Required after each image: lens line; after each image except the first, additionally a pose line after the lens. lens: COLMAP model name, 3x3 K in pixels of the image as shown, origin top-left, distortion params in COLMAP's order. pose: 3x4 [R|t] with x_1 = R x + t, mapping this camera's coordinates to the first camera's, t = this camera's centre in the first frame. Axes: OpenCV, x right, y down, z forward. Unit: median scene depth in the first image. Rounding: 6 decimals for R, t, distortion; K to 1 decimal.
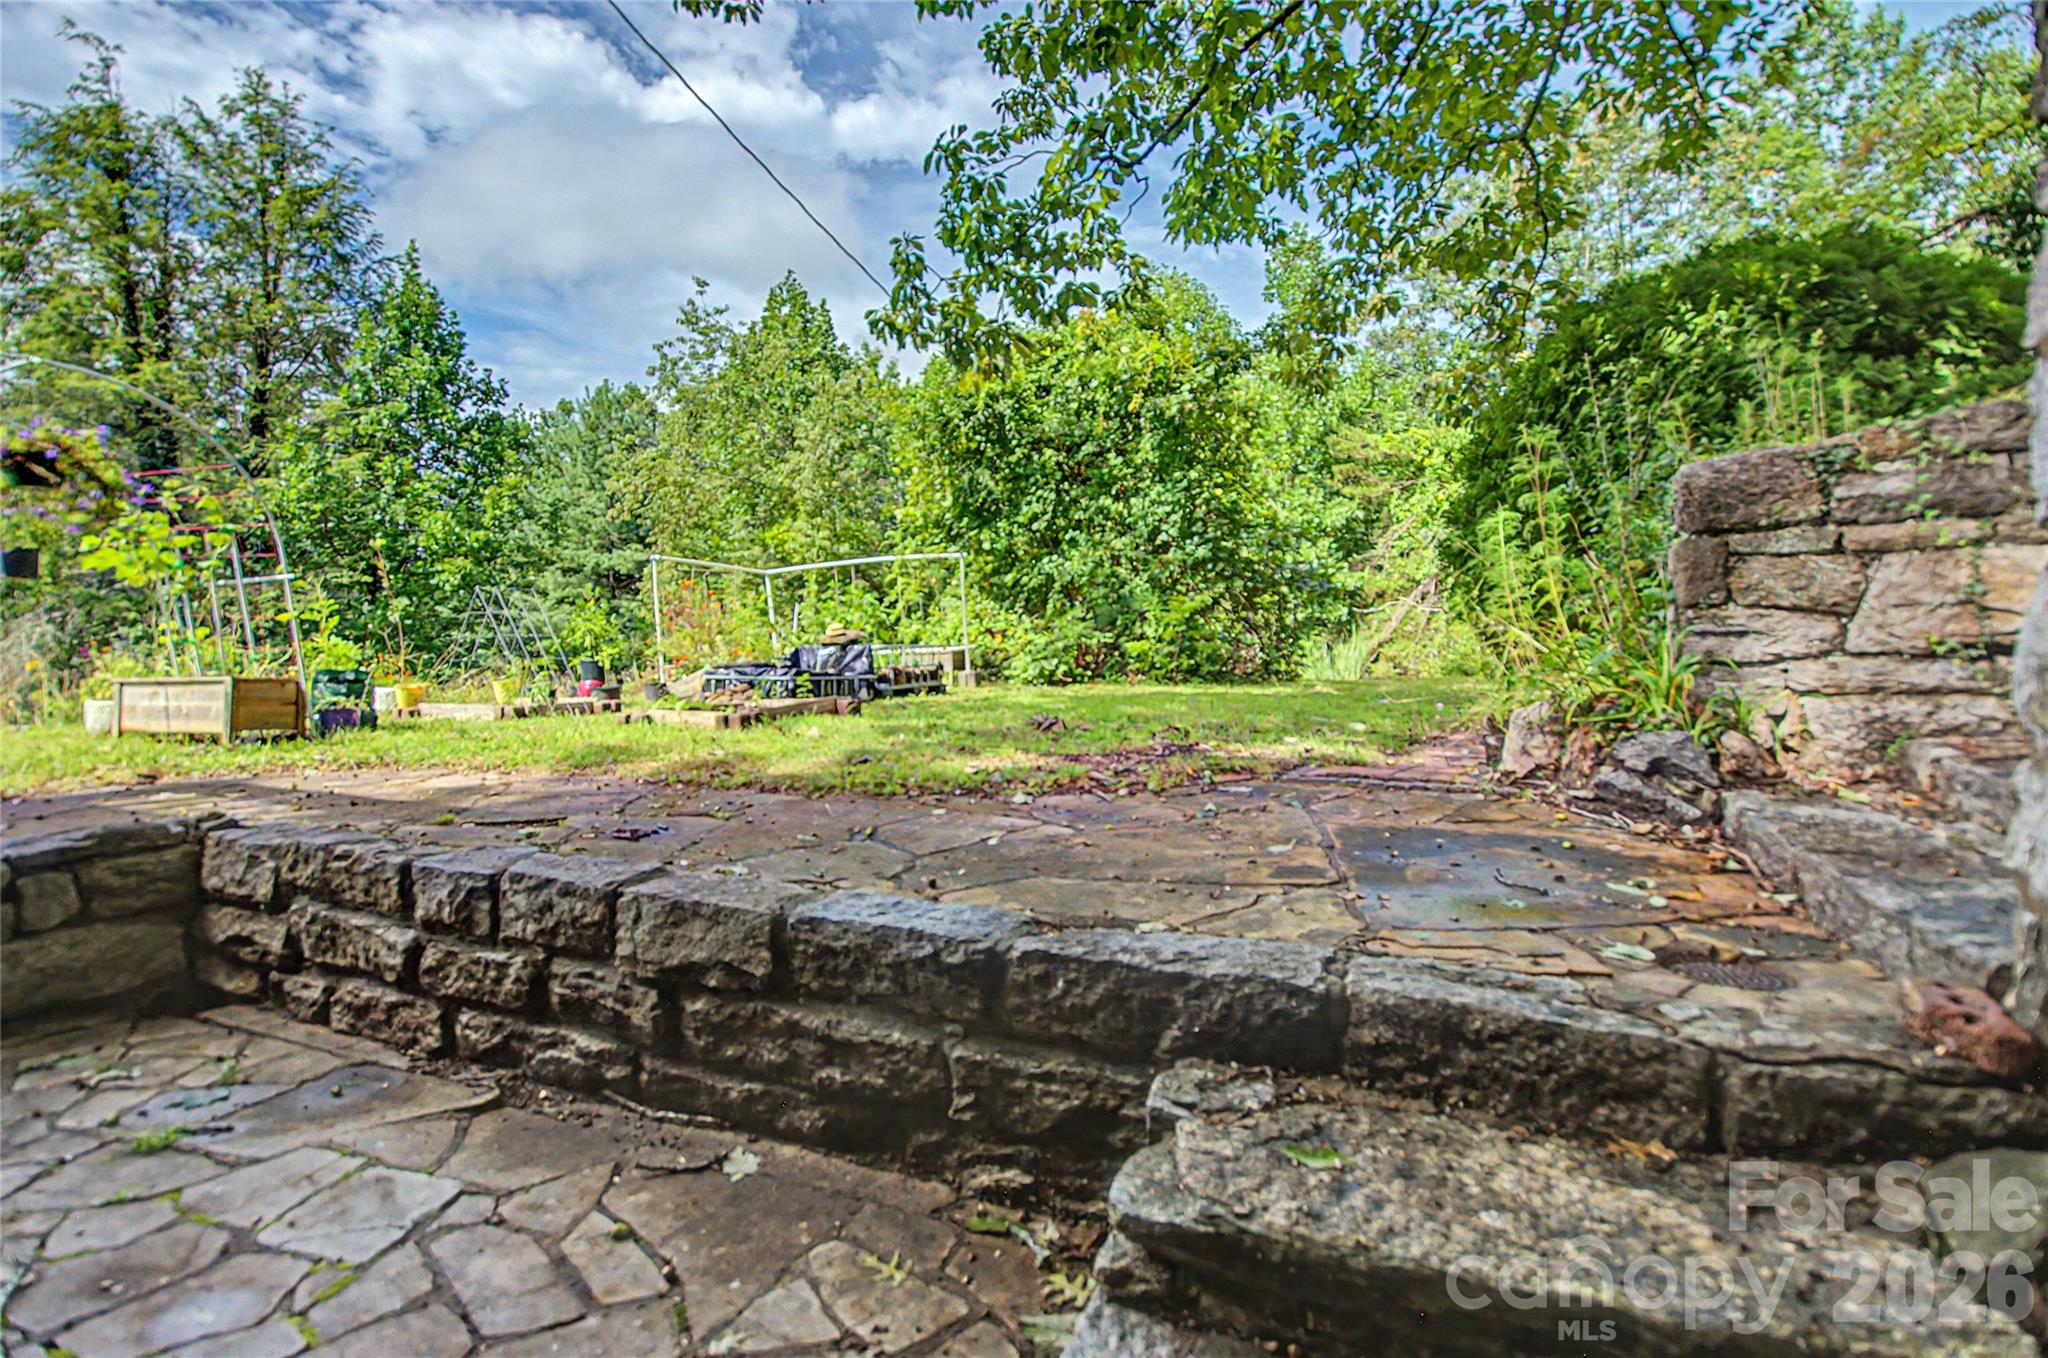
lens RADIAL K [[923.6, 0, 1024.0], [0, 923.6, 679.0], [0, 0, 1]] dist [0.015786, -0.023548]
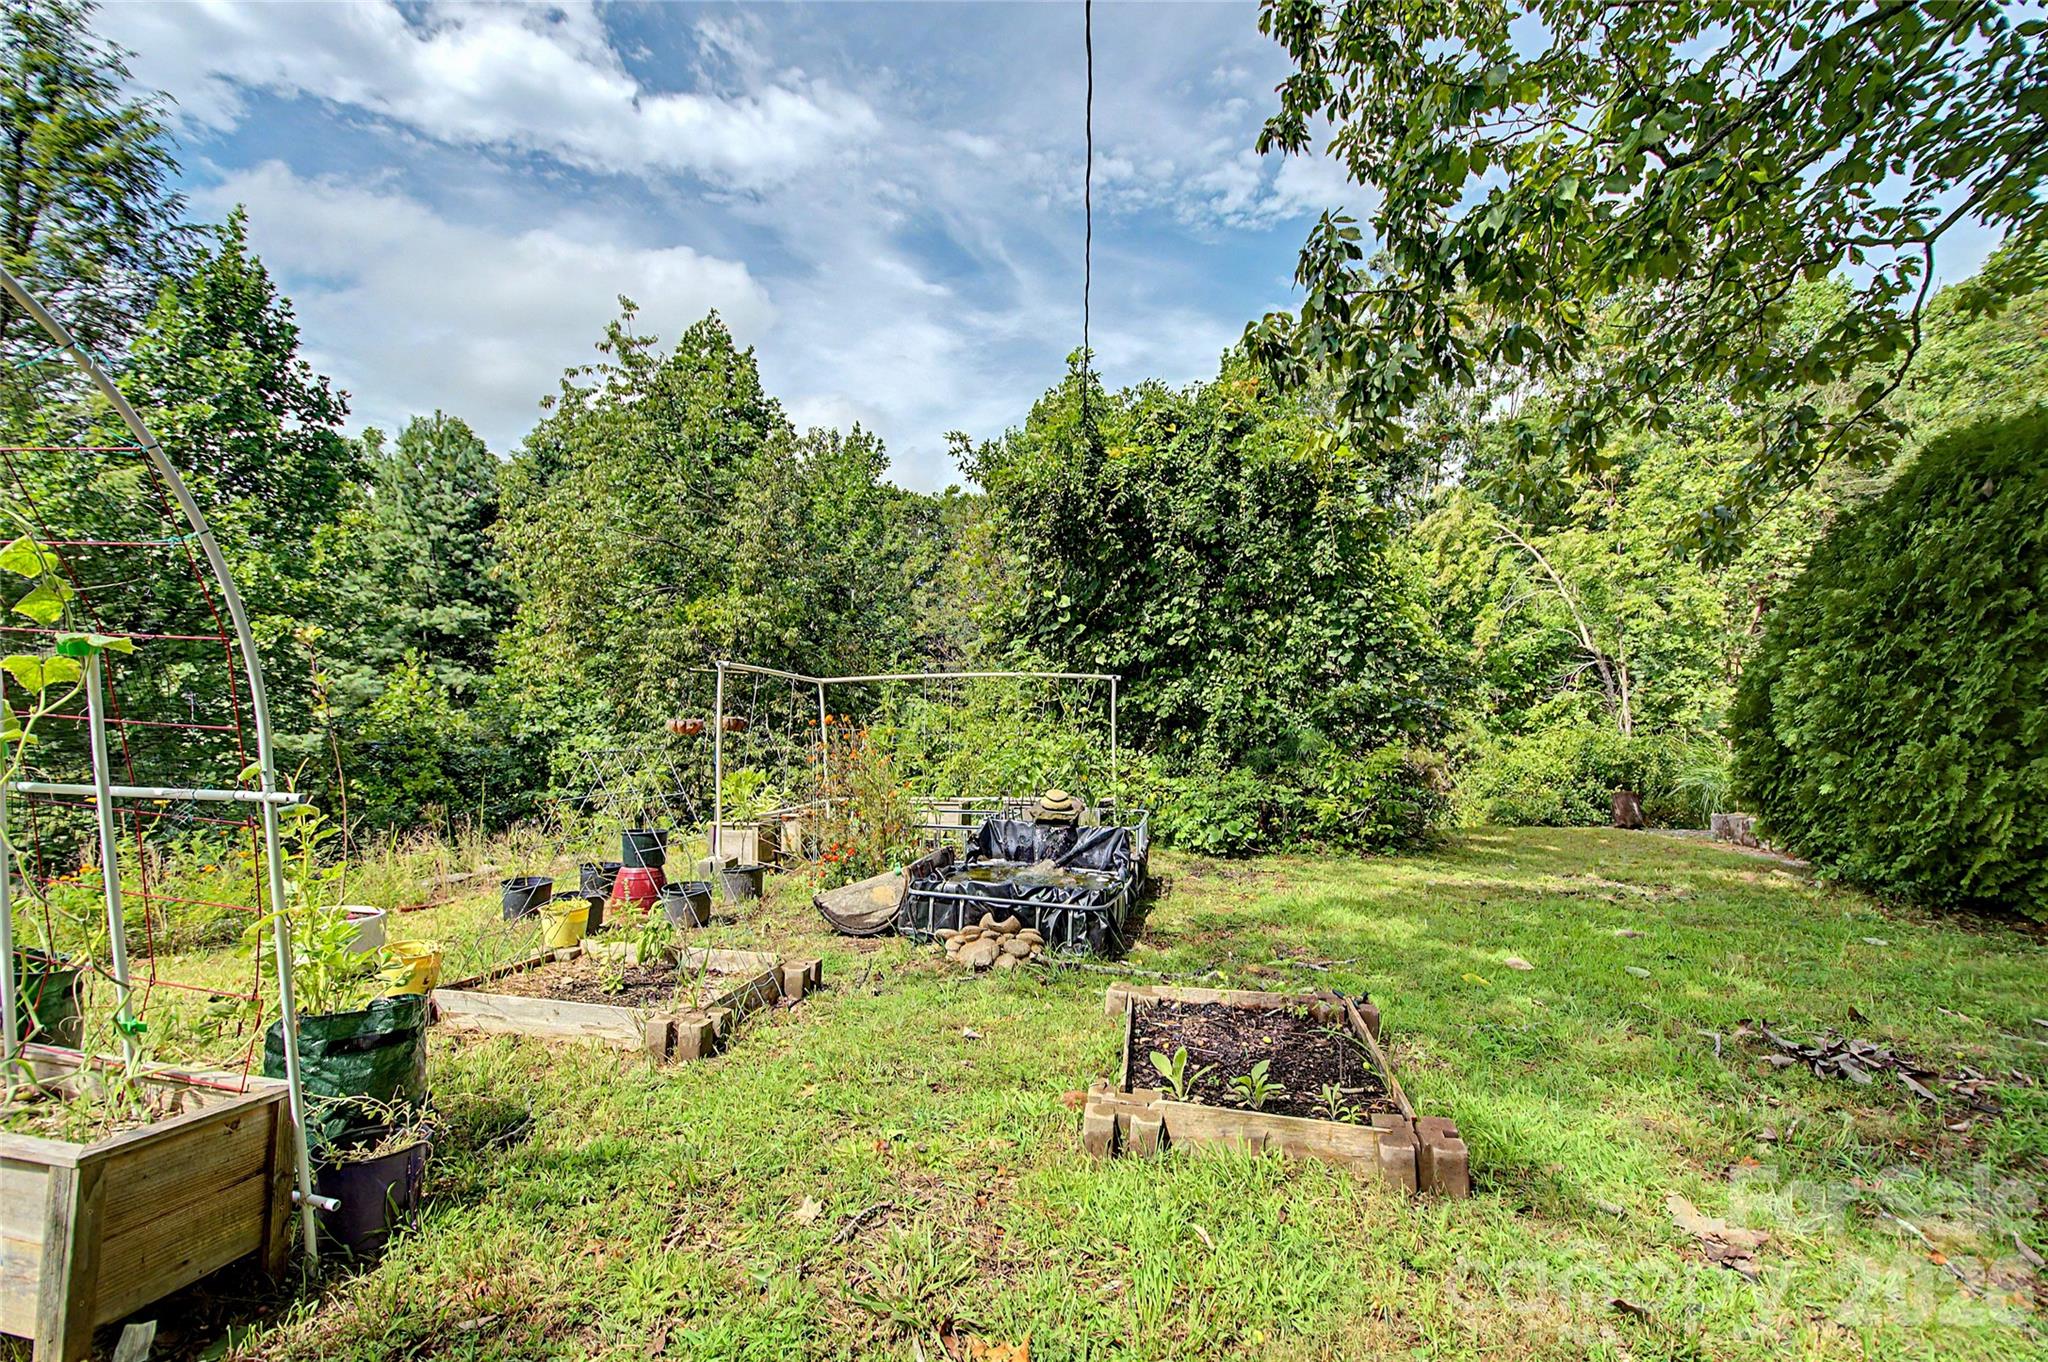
lens RADIAL K [[874.8, 0, 1000.9], [0, 874.8, 703.9], [0, 0, 1]] dist [-0.027151, -0.000483]
pose [[0.974339, 0.048603, 0.219776, -0.176819], [-0.036852, 0.997679, -0.057257, -0.038509], [-0.222049, 0.047689, 0.973869, 0.186413]]
